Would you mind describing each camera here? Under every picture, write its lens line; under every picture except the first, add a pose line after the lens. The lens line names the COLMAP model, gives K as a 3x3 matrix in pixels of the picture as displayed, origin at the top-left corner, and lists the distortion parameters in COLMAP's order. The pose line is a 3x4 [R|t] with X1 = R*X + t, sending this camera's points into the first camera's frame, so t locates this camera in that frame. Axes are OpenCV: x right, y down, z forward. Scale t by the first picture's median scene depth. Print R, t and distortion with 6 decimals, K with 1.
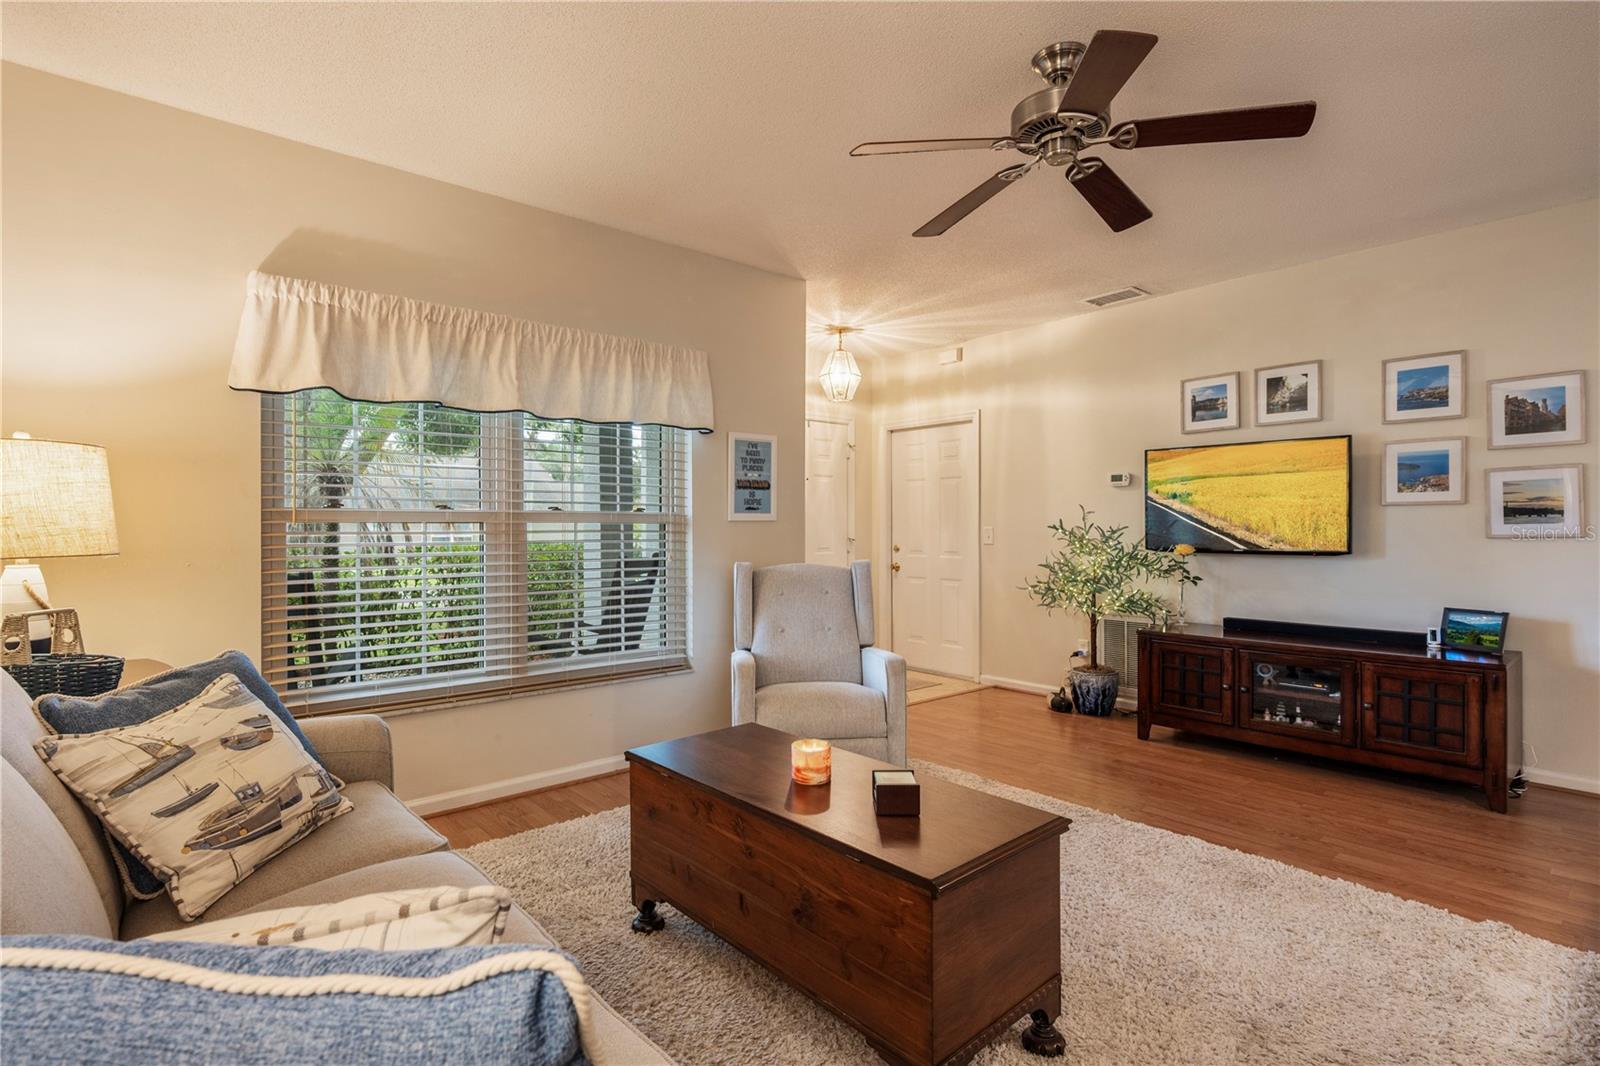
lens RADIAL K [[774.9, 0, 795.2], [0, 774.9, 527.4], [0, 0, 1]] dist [-0.002705, 0.000248]
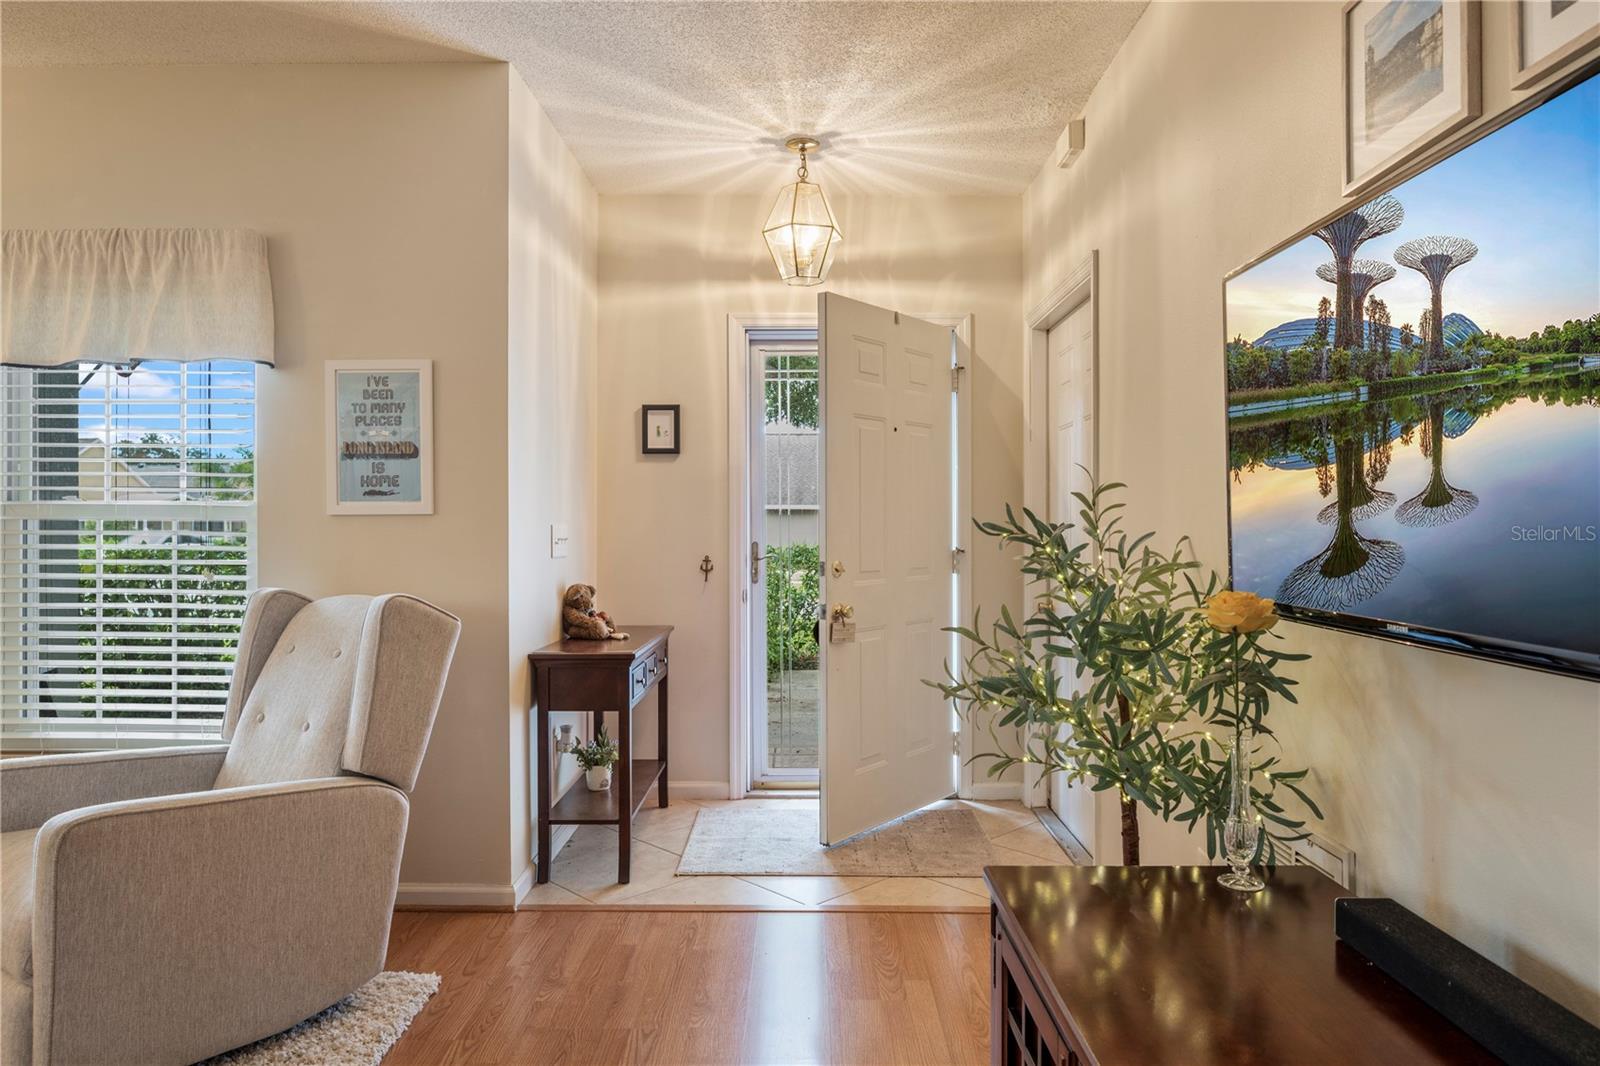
lens RADIAL K [[1007.7, 0, 805.2], [0, 1007.7, 517.2], [0, 0, 1]] dist [0.022854, -0.024714]
pose [[0.751982, -0.007201, -0.659144, 0.698033], [-0.000864, 0.999929, -0.011909, 0.001838], [0.659183, 0.009525, 0.751923, 0.691730]]
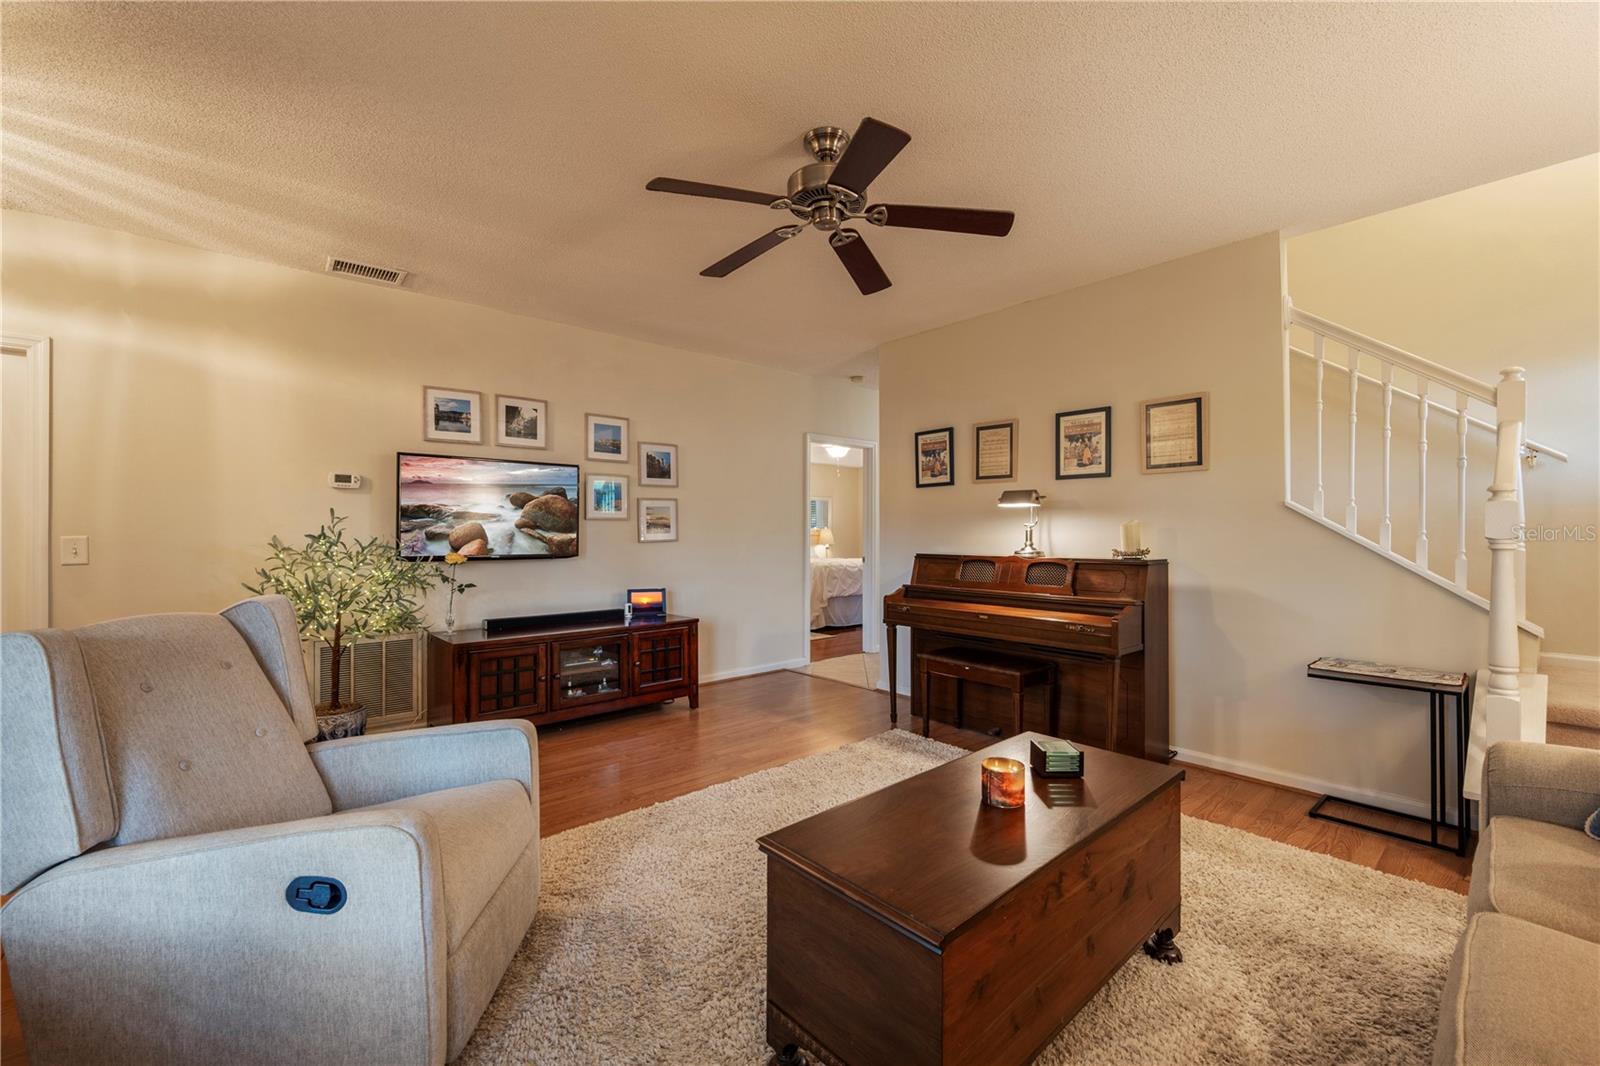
lens RADIAL K [[658.6, 0, 800.0], [0, 658.6, 533.0], [0, 0, 1]] dist [-0.000972, -0.000332]
pose [[-0.008978, 0.000998, 0.999959, -0.391697], [0.000188, 0.999999, -0.000996, -0.003641], [-0.999960, 0.000179, -0.008978, 0.623562]]
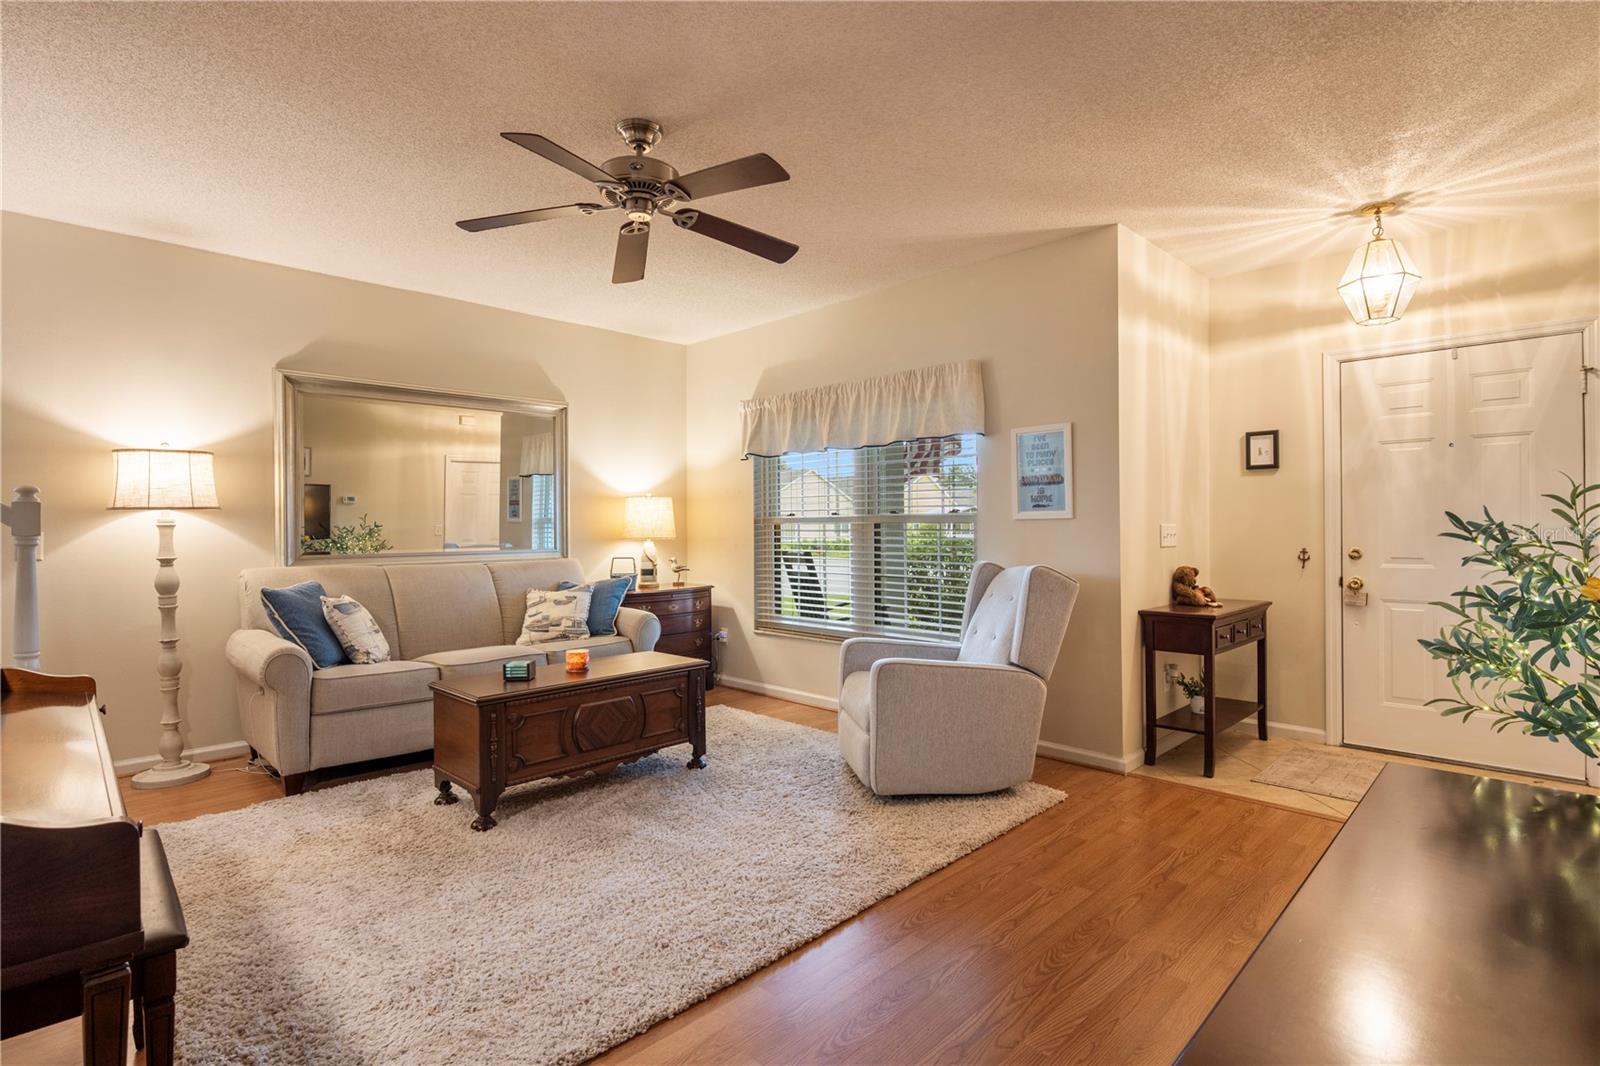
lens RADIAL K [[774.9, 0, 795.2], [0, 774.9, 527.4], [0, 0, 1]] dist [-0.002705, 0.000248]
pose [[0.068464, -0.001666, -0.997652, 0.901292], [0.002596, 0.999996, -0.001492, 0.002344], [0.997650, -0.002488, 0.068468, 0.680045]]
